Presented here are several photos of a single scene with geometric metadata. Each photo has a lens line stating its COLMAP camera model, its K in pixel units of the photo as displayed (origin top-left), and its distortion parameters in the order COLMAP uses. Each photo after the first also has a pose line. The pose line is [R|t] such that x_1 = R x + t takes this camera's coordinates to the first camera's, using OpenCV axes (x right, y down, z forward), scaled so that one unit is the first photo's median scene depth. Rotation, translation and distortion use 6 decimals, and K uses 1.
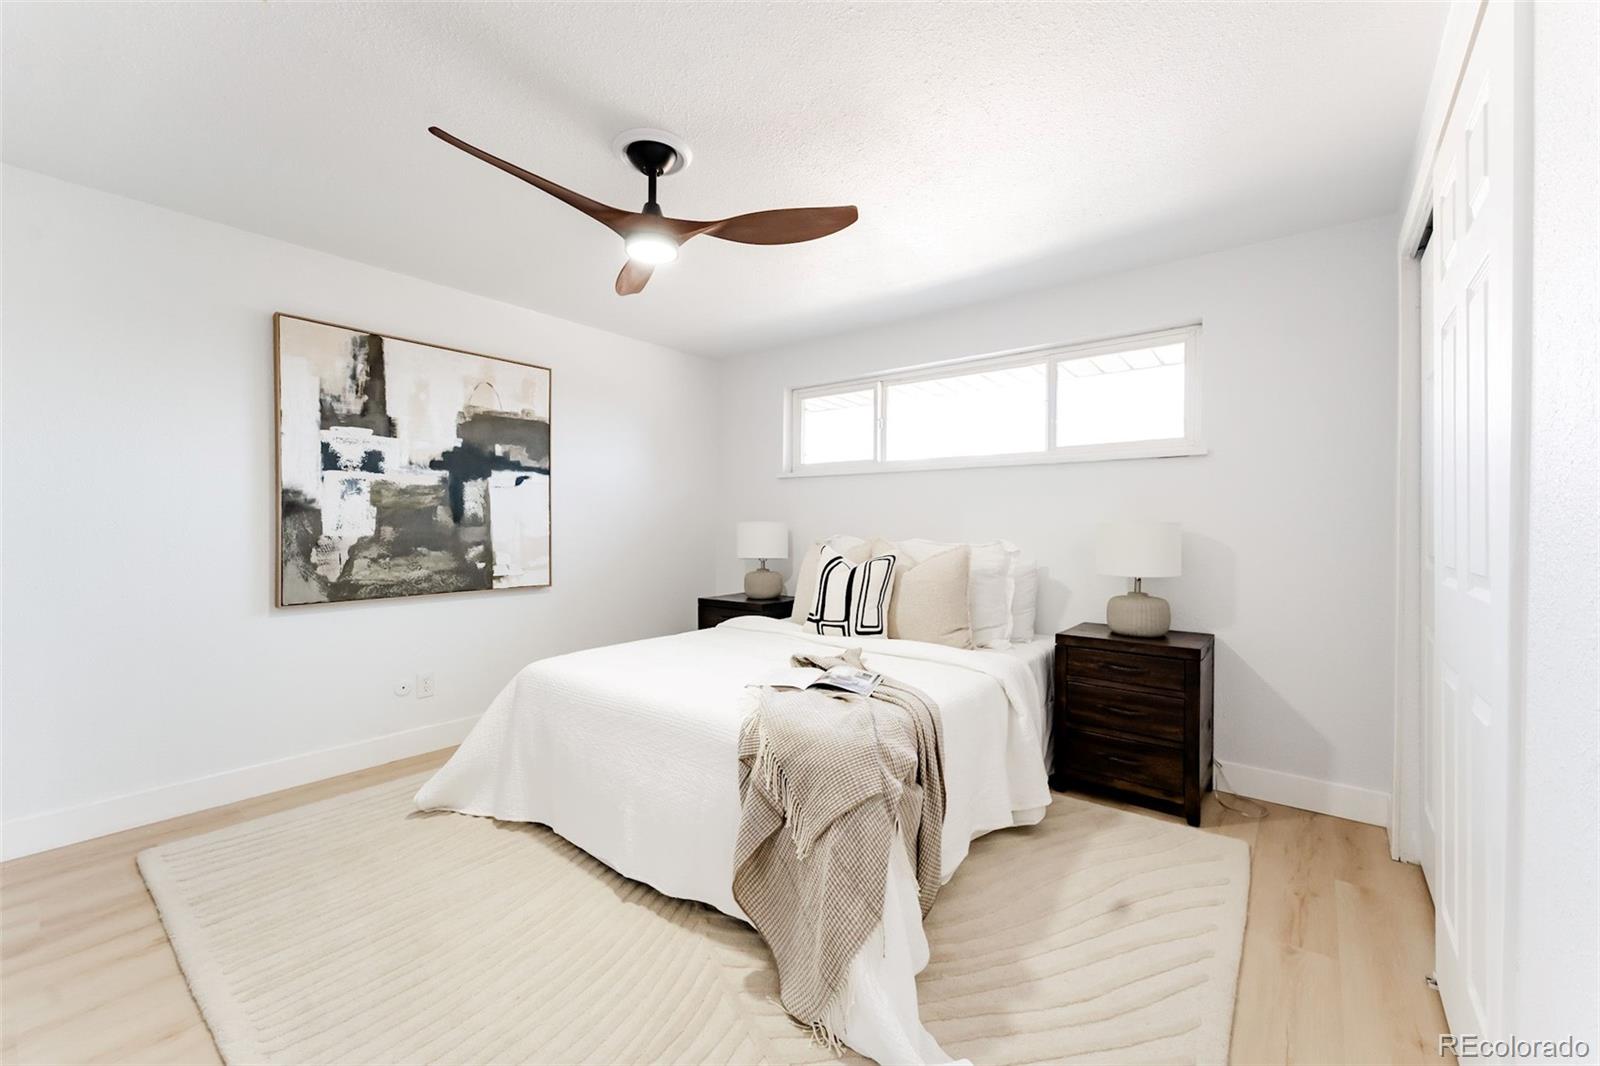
lens RADIAL K [[651.1, 0, 788.1], [0, 651.1, 532.8], [0, 0, 1]] dist [0.000544, -0.000384]
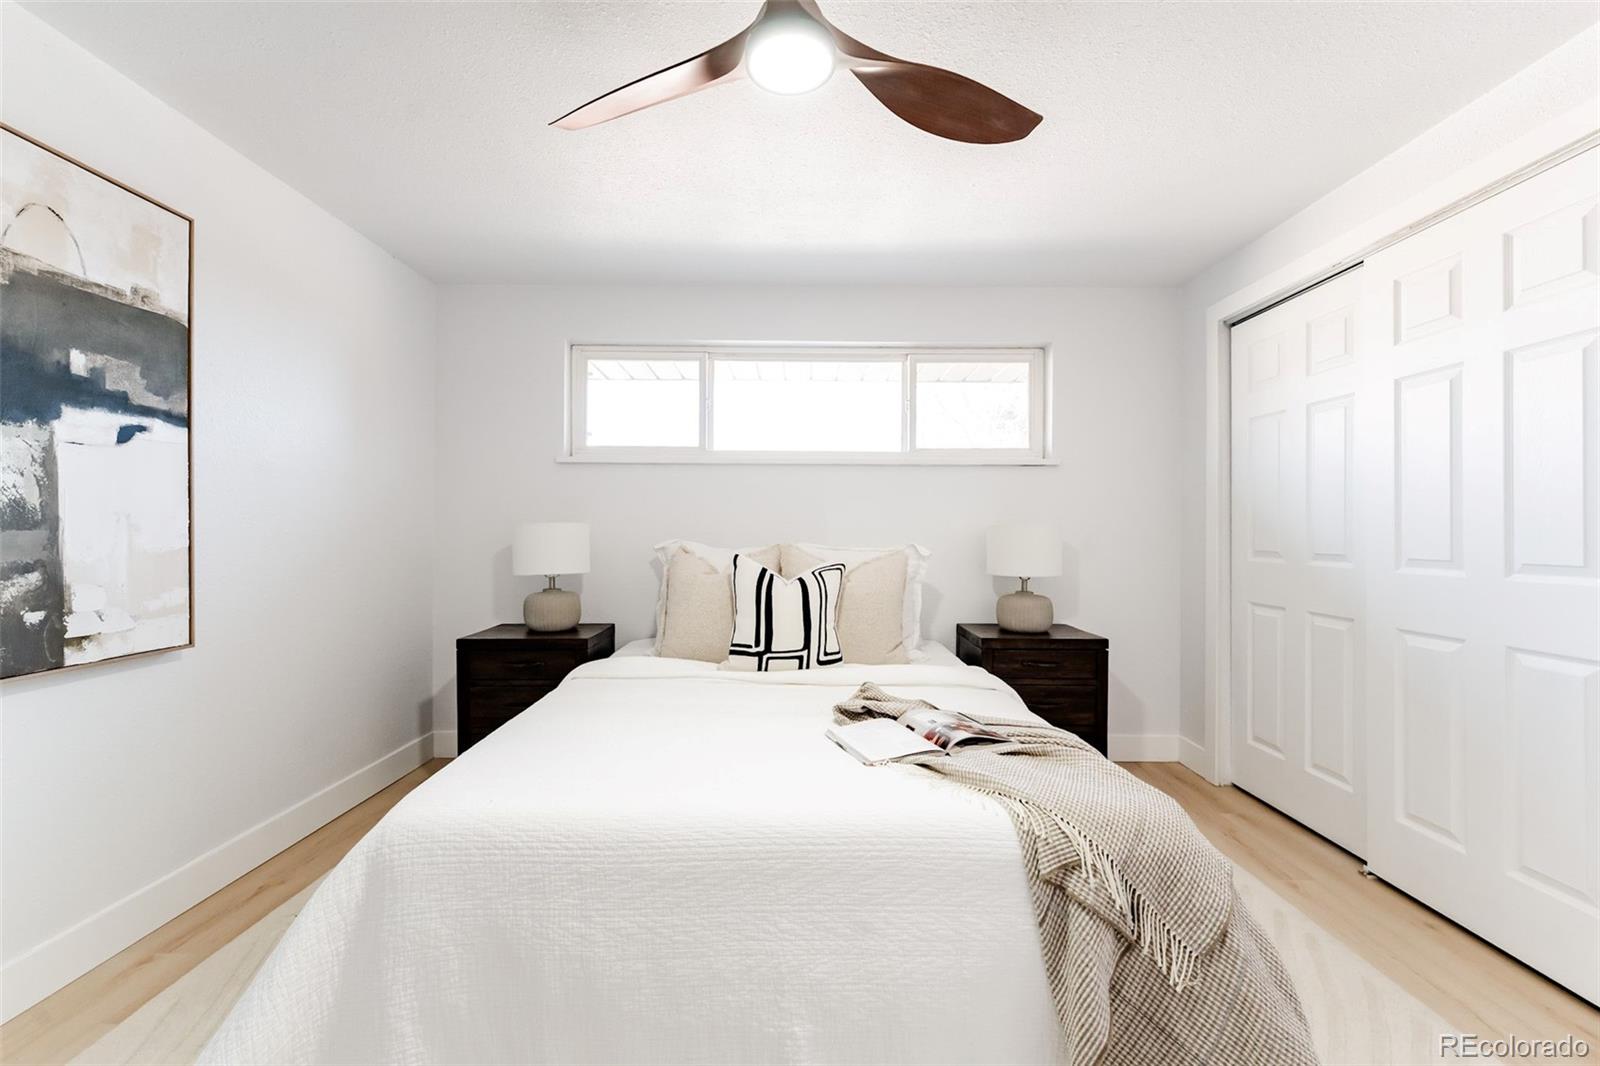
lens RADIAL K [[669.7, 0, 802.5], [0, 669.7, 532.1], [0, 0, 1]] dist [0.000332, 0.000372]
pose [[0.771990, -0.003467, 0.635625, -0.356635], [0.005104, 0.999987, -0.000744, -0.004747], [-0.635614, 0.003818, 0.771998, 0.316357]]
